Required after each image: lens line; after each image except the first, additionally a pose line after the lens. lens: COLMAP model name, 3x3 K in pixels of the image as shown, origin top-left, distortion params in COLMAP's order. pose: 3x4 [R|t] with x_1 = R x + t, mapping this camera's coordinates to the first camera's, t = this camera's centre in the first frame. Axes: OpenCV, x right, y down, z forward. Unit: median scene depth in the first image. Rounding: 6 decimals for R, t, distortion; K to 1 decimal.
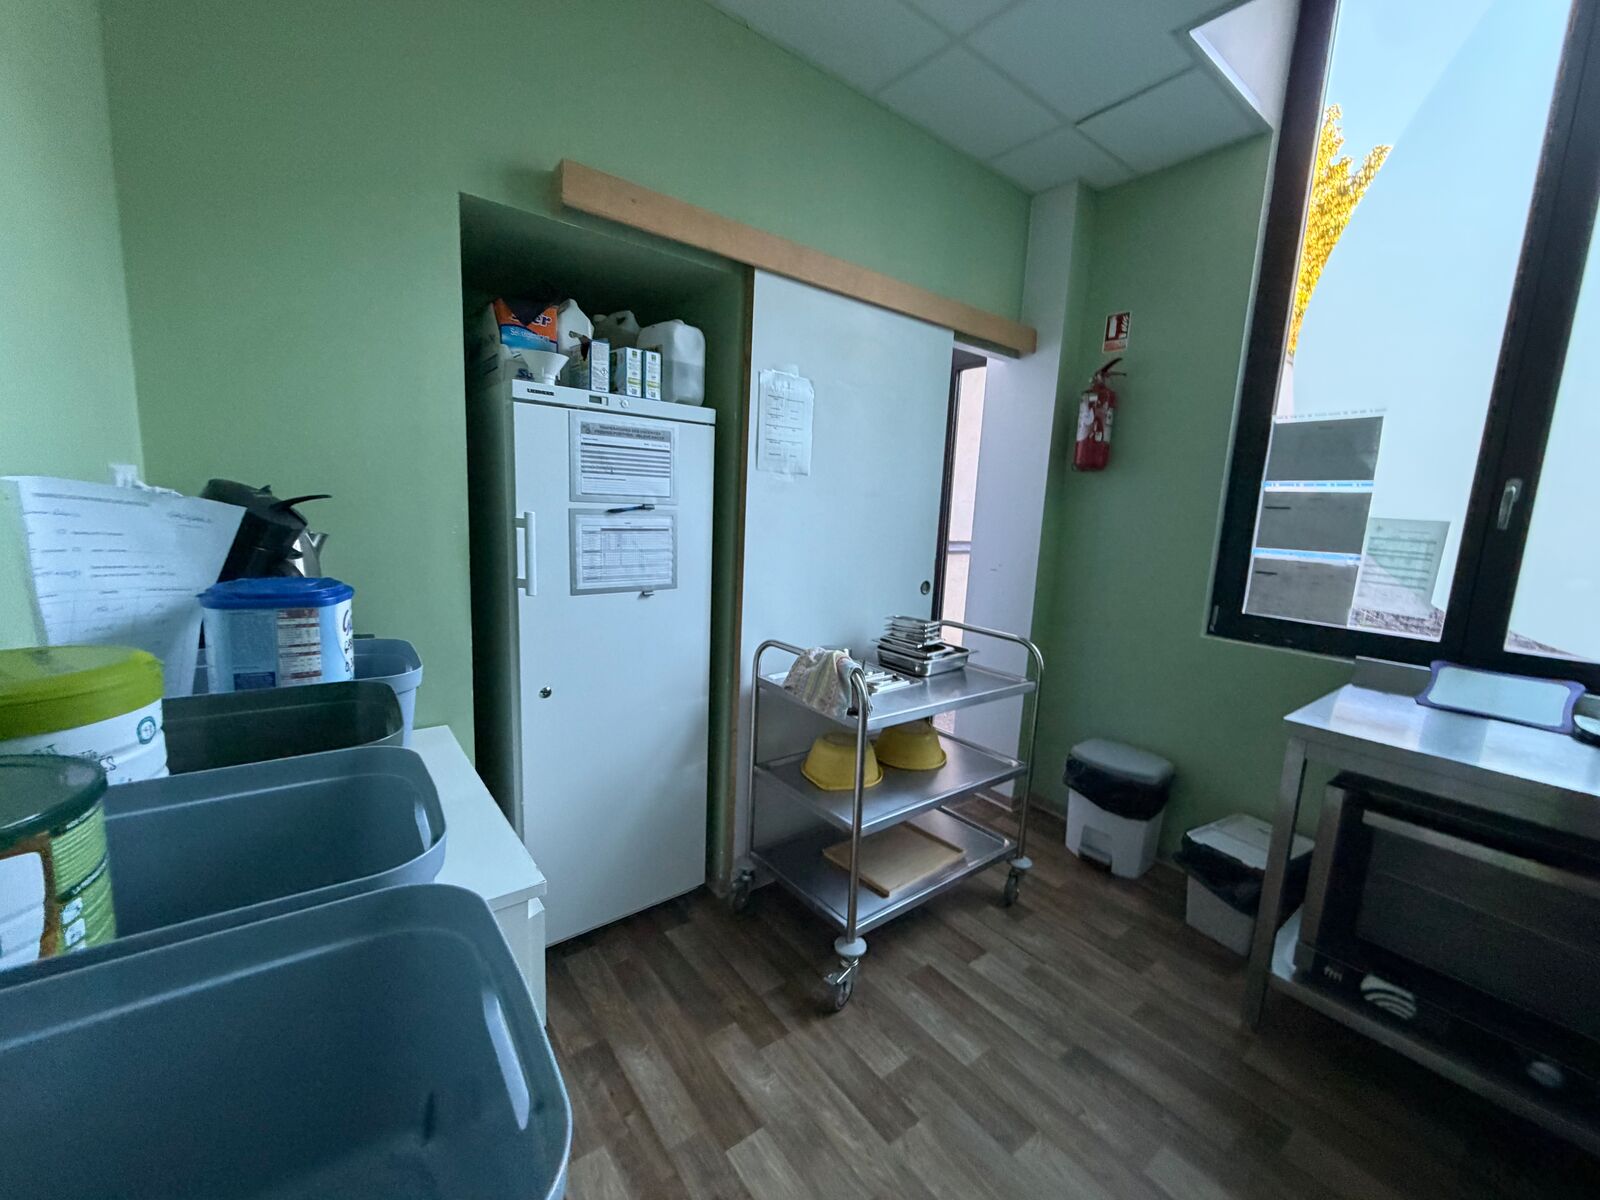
lens RADIAL K [[634.8, 0, 801.0], [0, 634.8, 602.2], [0, 0, 1]] dist [-0.002960, 0.000737]
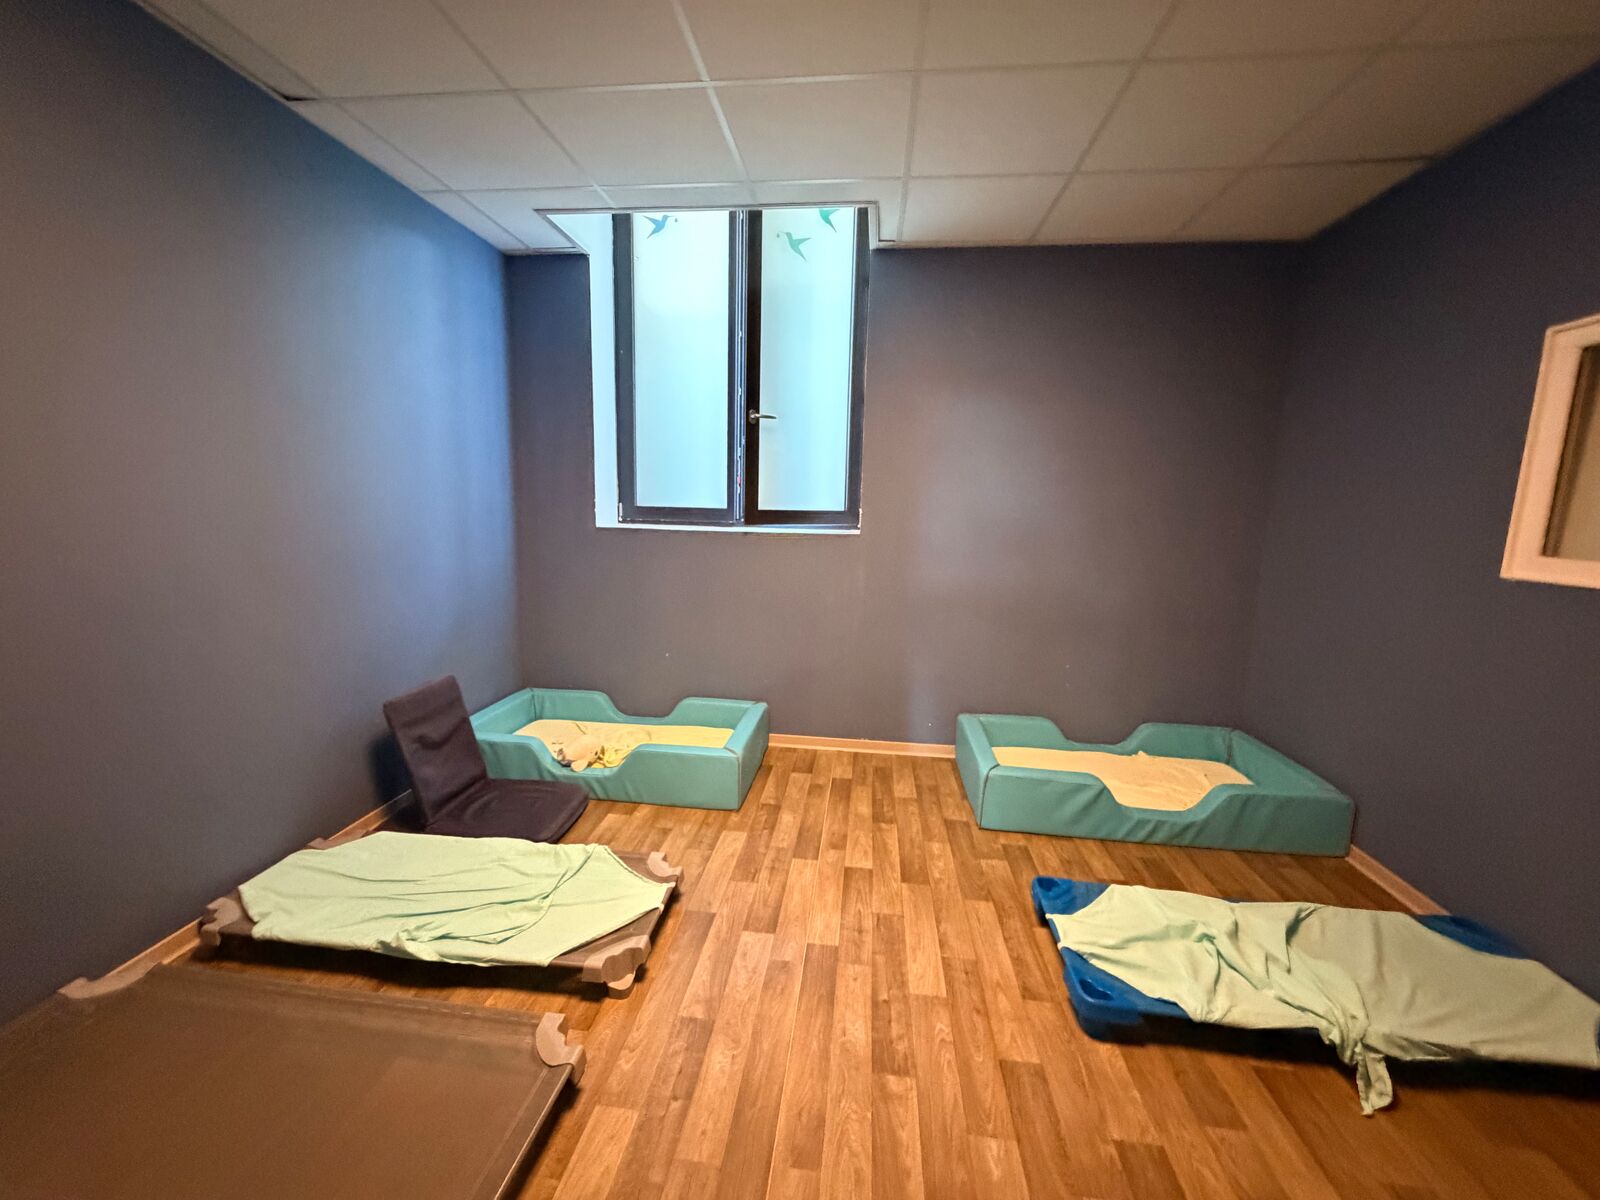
lens RADIAL K [[634.8, 0, 801.3], [0, 634.8, 602.6], [0, 0, 1]] dist [-0.002960, 0.000737]
pose [[-0.717726, -0.160364, 0.677609, -0.351469], [0.052754, 0.957800, 0.282552, -0.238559], [-0.694325, 0.238542, -0.678978, 1.718785]]
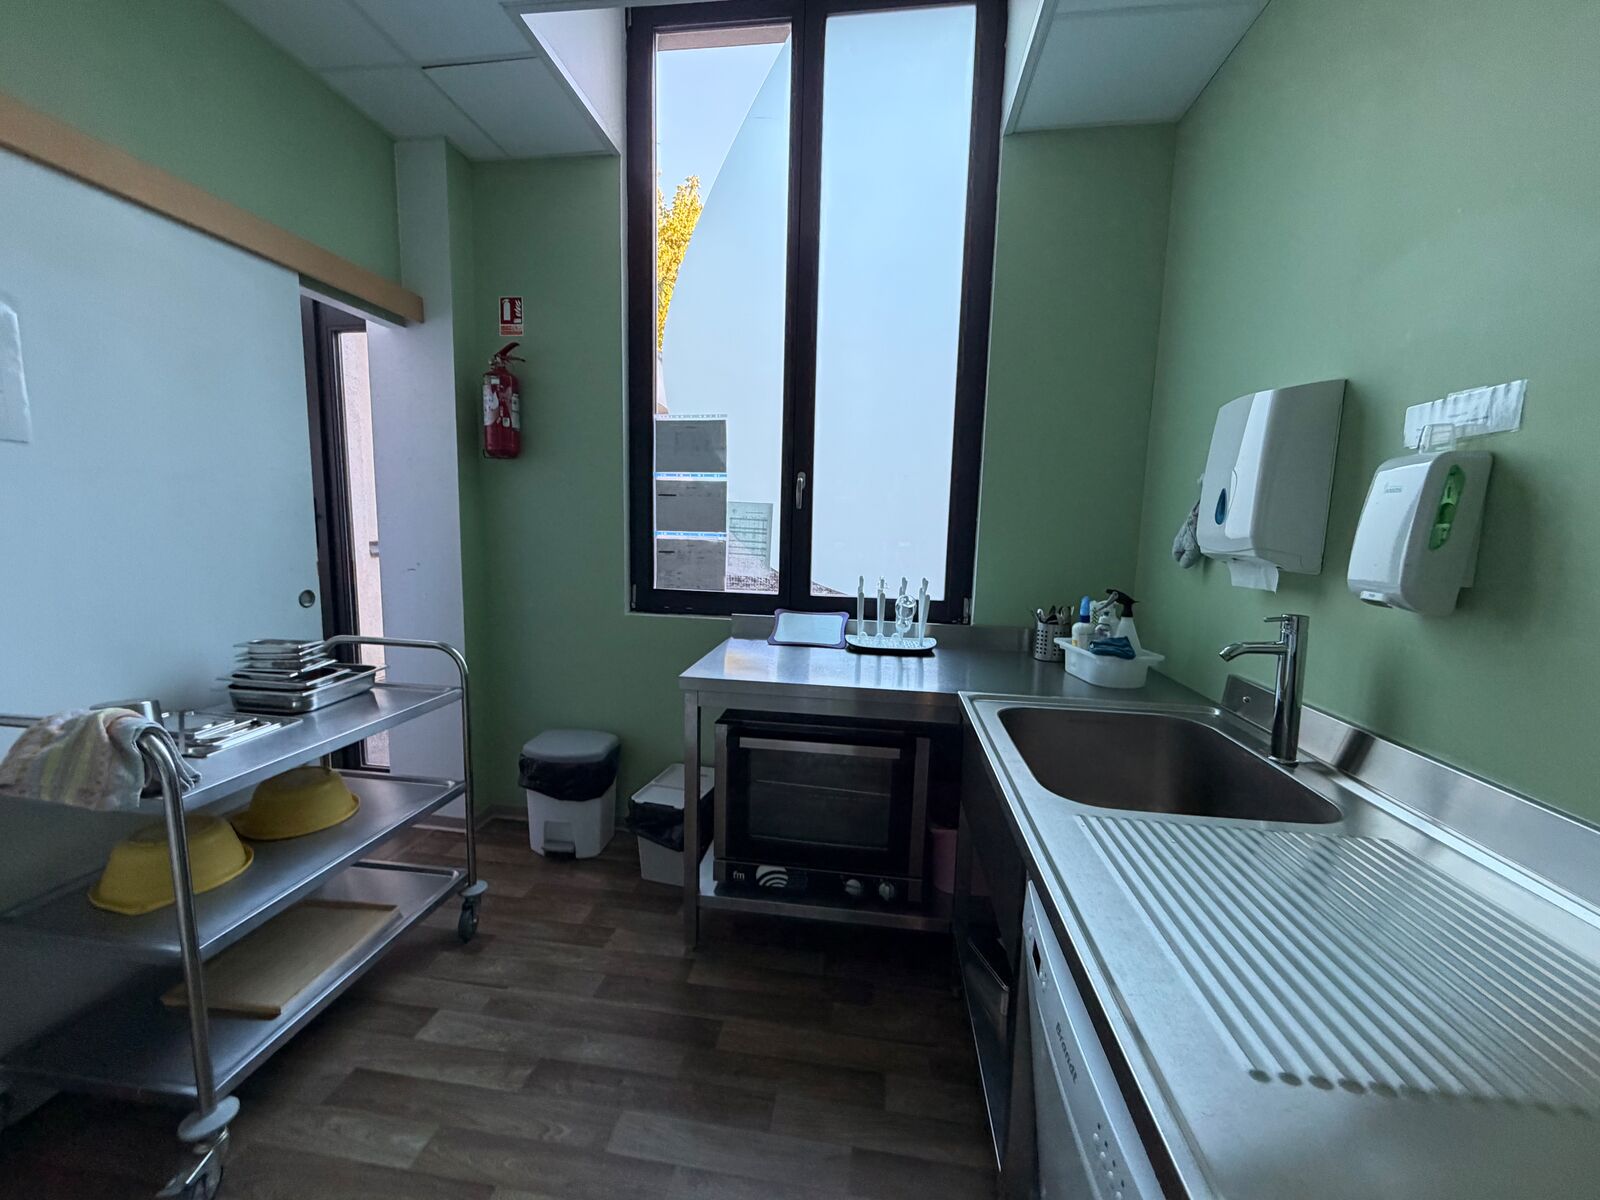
lens RADIAL K [[634.8, 0, 792.3], [0, 634.8, 600.9], [0, 0, 1]] dist [-0.002960, 0.000737]
pose [[0.713369, -0.116403, 0.691053, 0.106231], [0.113338, 0.992290, 0.050147, 0.011269], [-0.691563, 0.042549, 0.721062, 0.023128]]
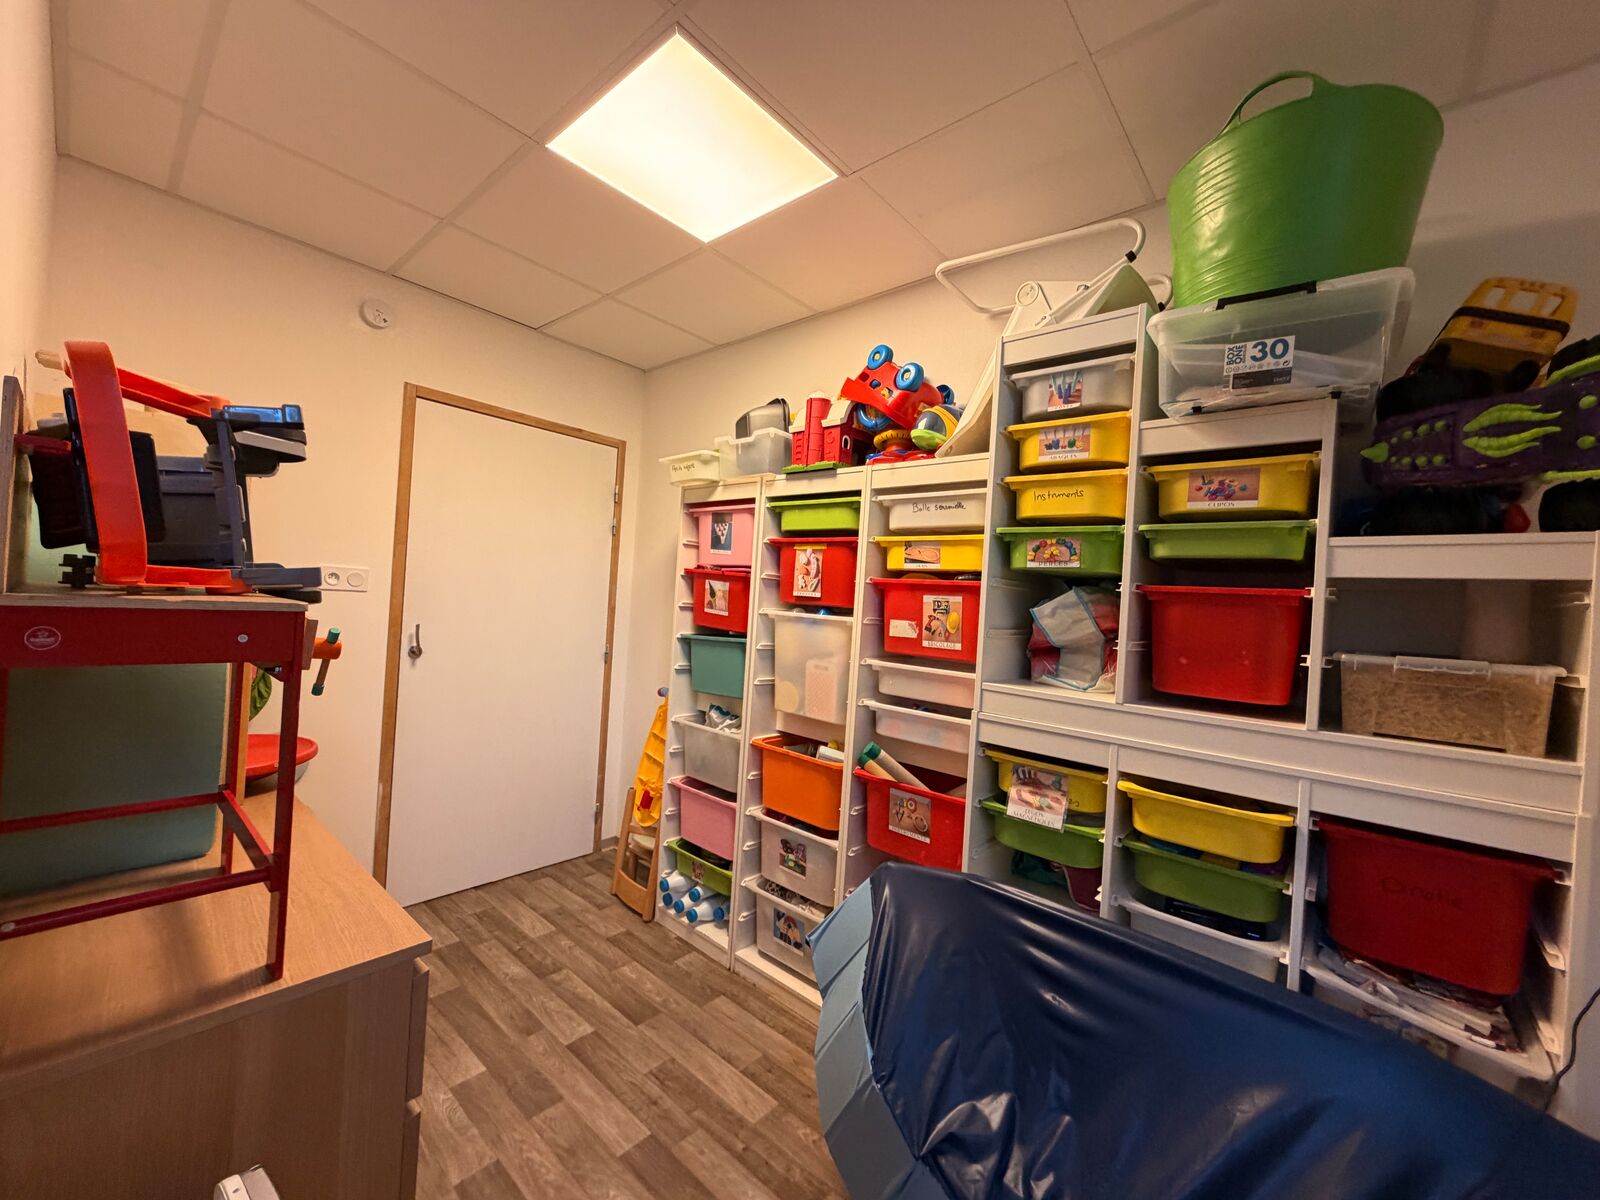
lens RADIAL K [[634.8, 0, 800.3], [0, 634.8, 597.8], [0, 0, 1]] dist [-0.002960, 0.000737]
pose [[-0.974456, -0.103218, -0.199452, 0.211394], [-0.133615, 0.980296, 0.145491, -0.280713], [0.180505, 0.168424, -0.969047, 1.853330]]
